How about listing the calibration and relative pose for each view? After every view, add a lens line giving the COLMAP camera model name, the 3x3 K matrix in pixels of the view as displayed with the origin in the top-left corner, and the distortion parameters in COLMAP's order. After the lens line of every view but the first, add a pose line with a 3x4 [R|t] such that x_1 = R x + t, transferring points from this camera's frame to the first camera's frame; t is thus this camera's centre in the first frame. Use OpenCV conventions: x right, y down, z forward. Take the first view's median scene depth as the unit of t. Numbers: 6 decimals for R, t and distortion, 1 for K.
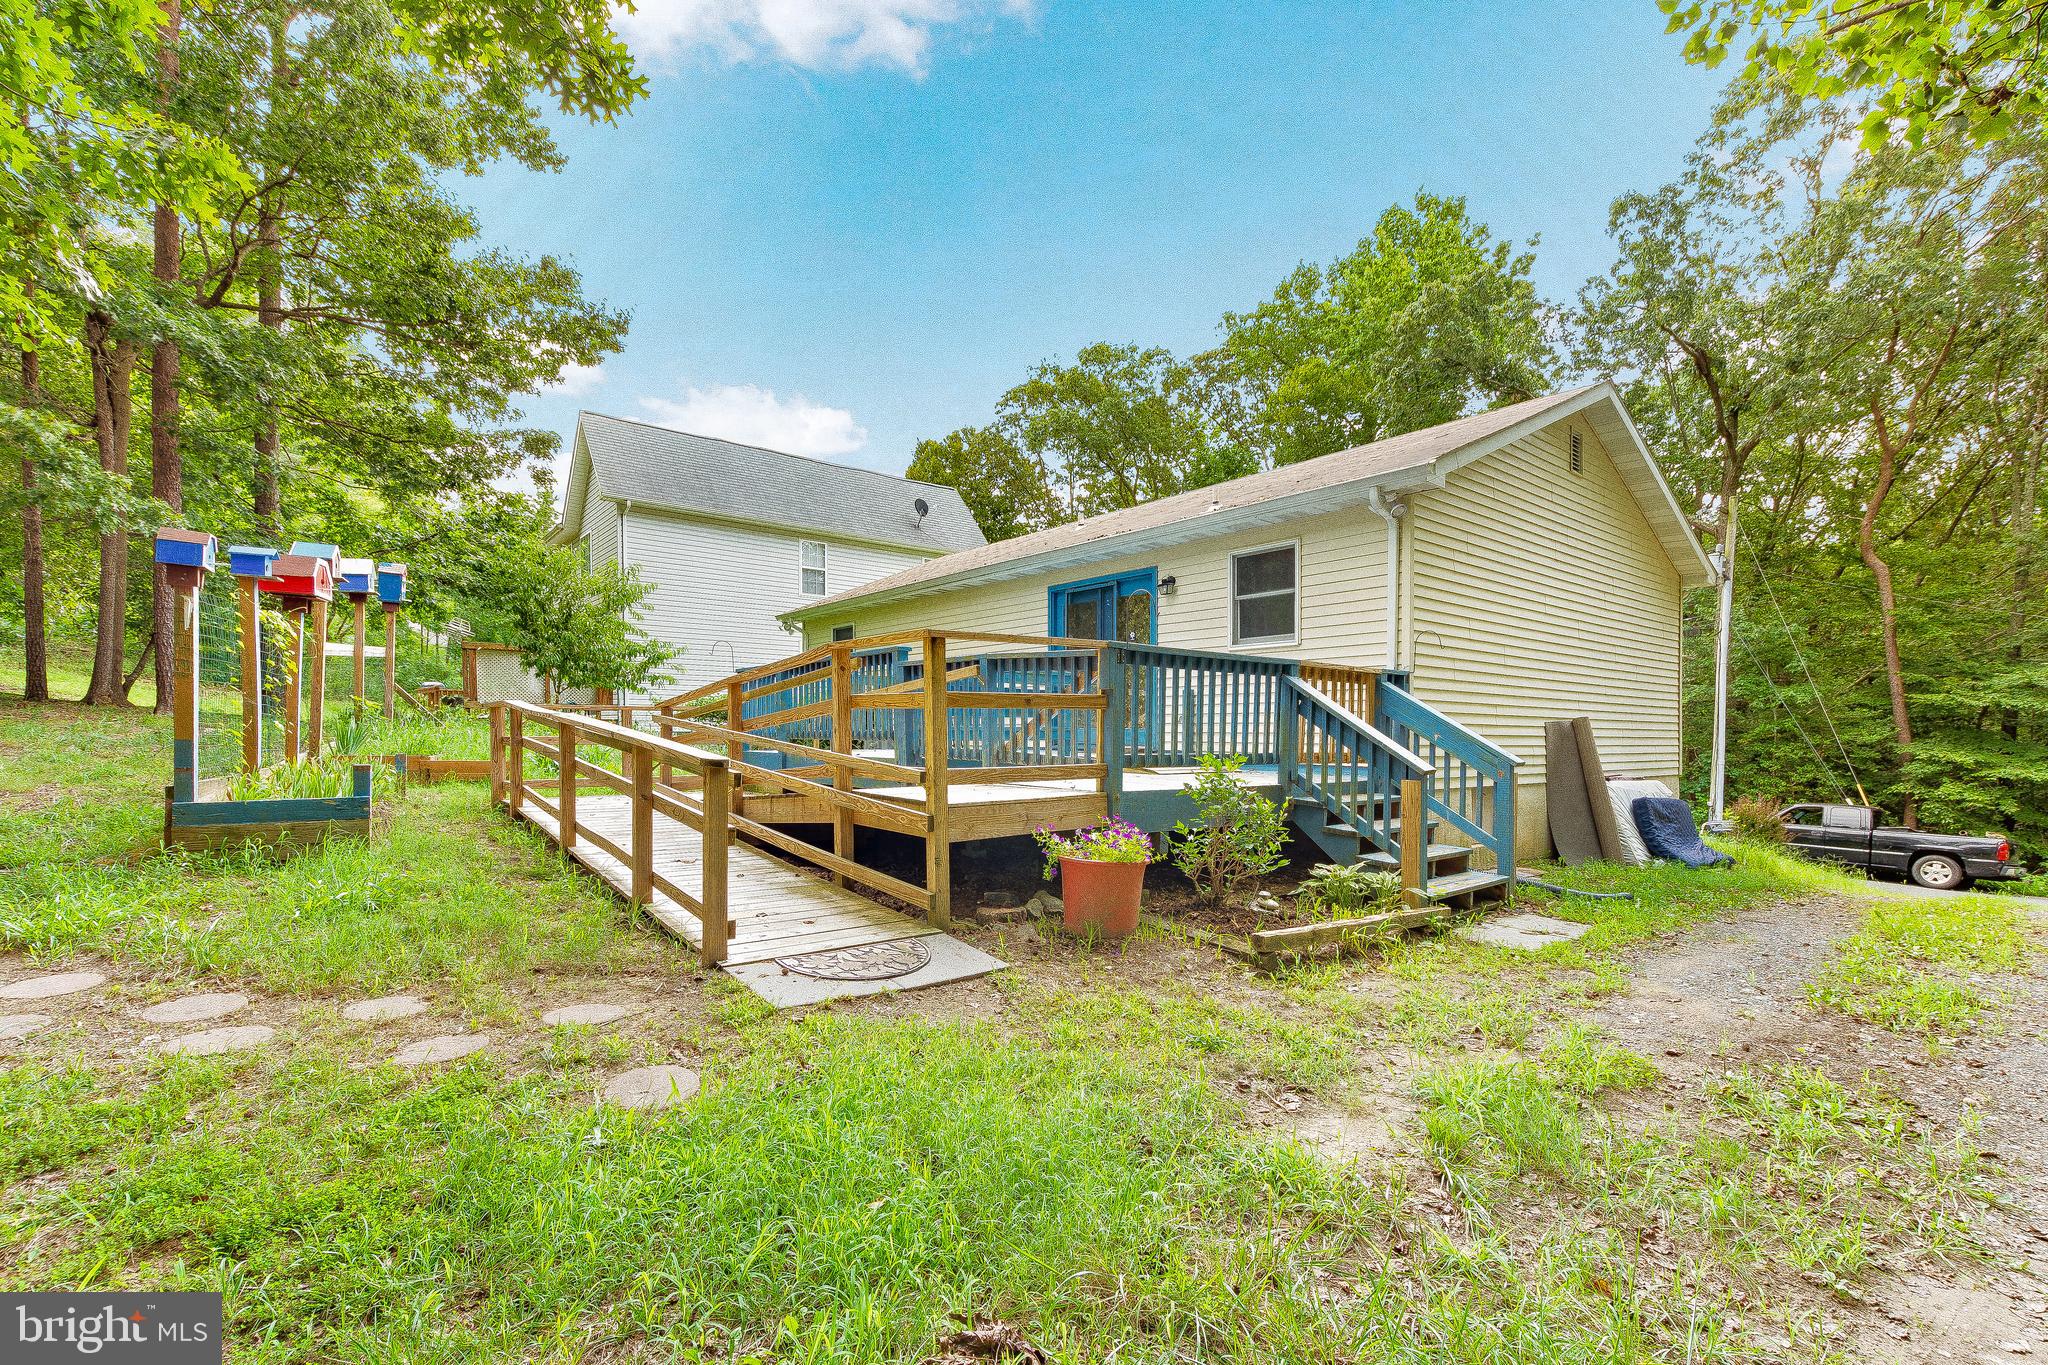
lens RADIAL K [[896.7, 0, 1020.9], [0, 896.7, 703.9], [0, 0, 1]] dist [0.000949, 0.000315]
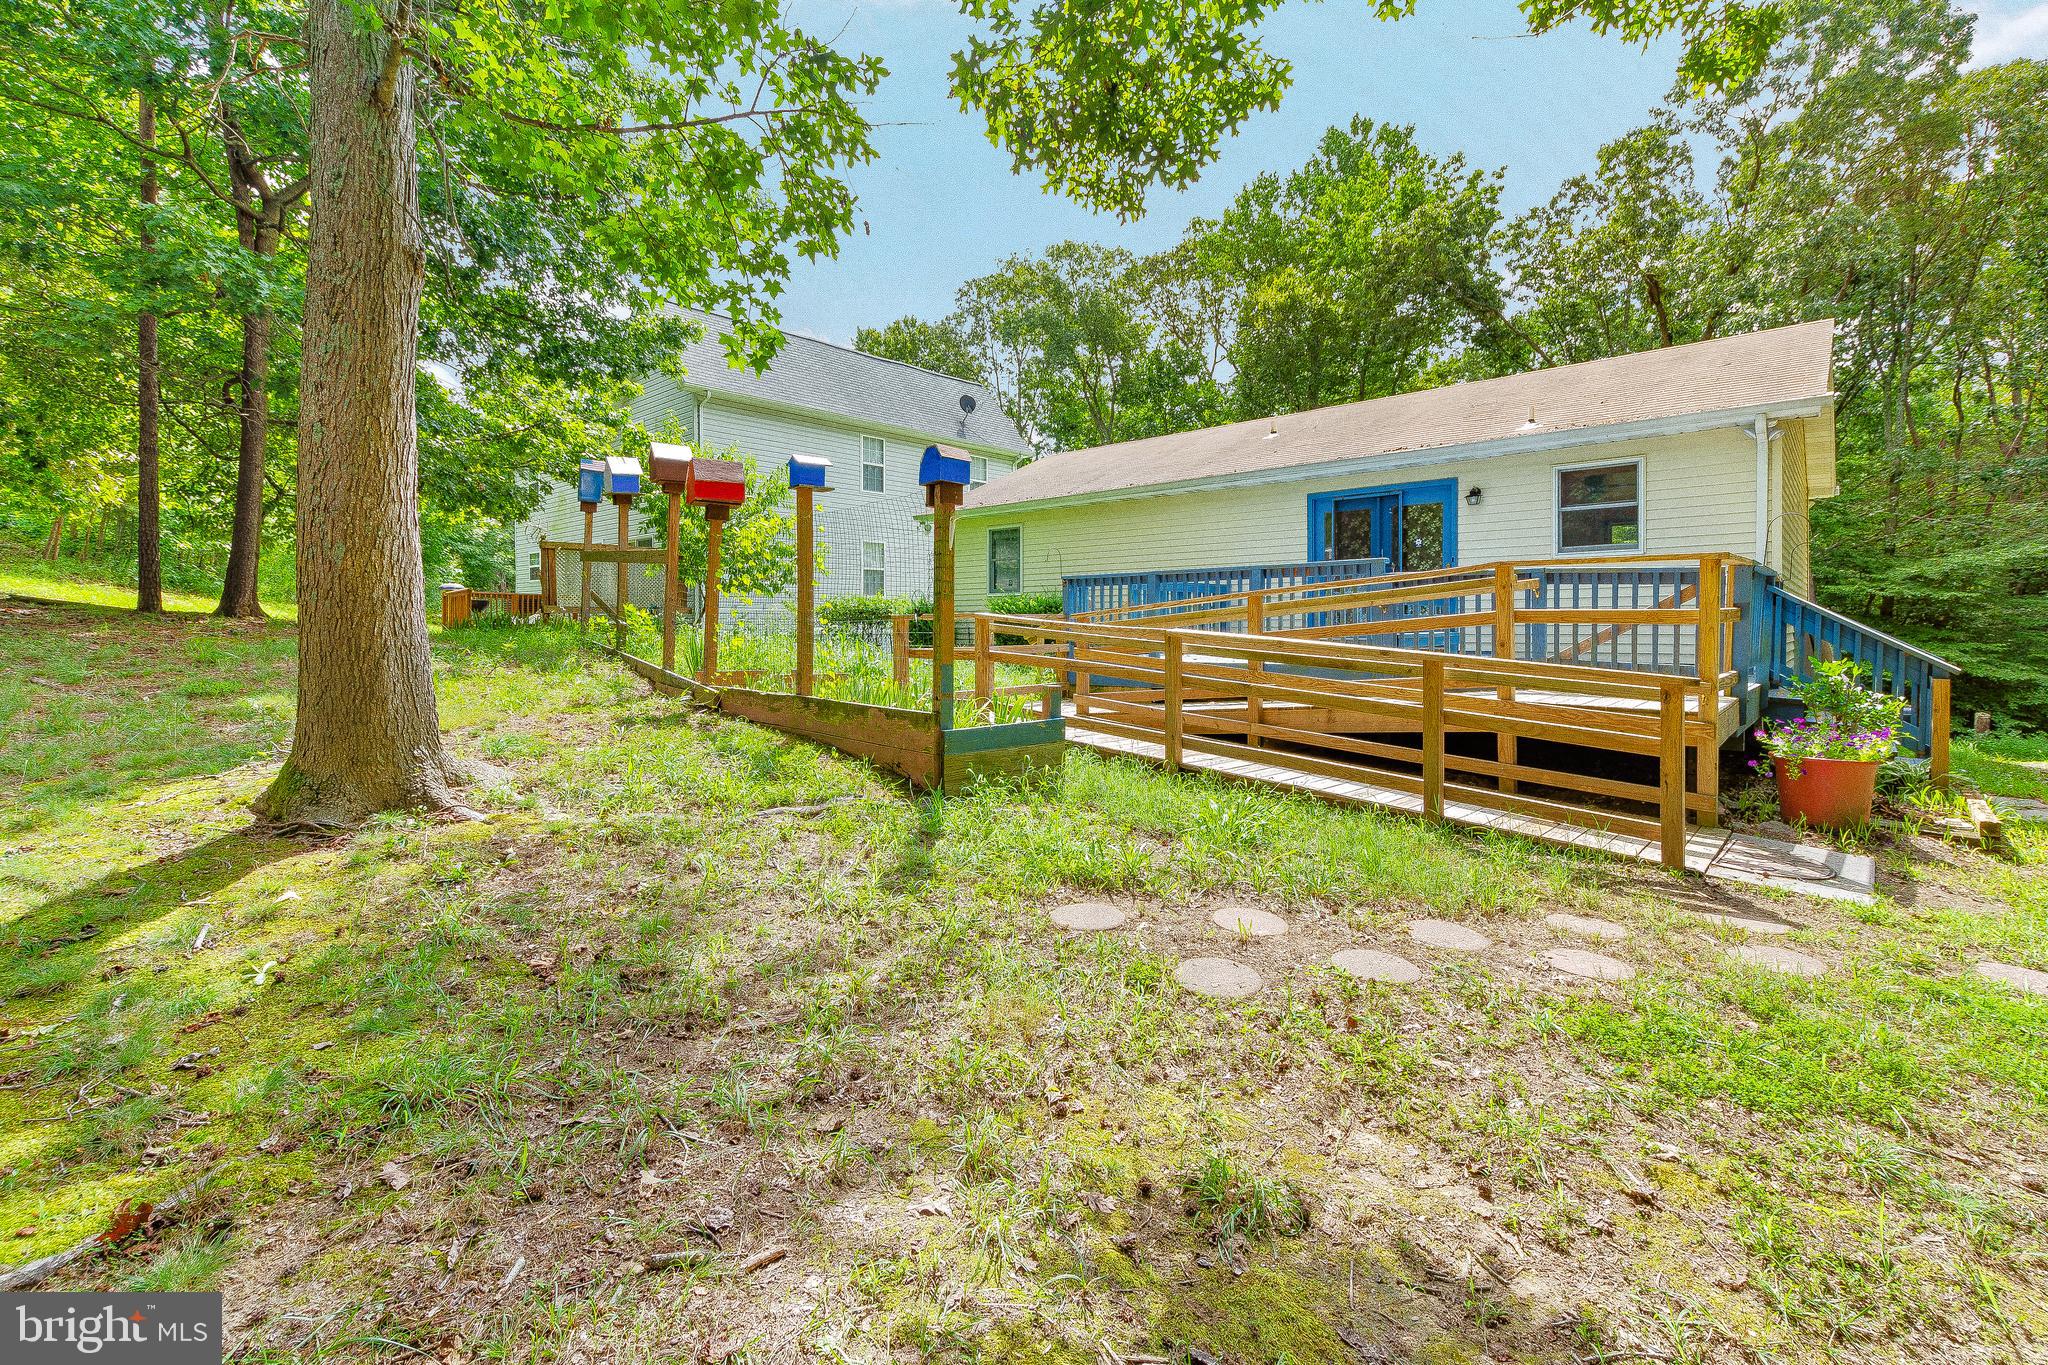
lens RADIAL K [[896.7, 0, 1027.6], [0, 896.7, 614.4], [0, 0, 1]] dist [0.000949, 0.000315]
pose [[0.983248, -0.017602, 0.181419, -0.256223], [0.013635, 0.999640, 0.023093, -0.010359], [-0.181760, -0.020233, 0.983135, 0.017029]]
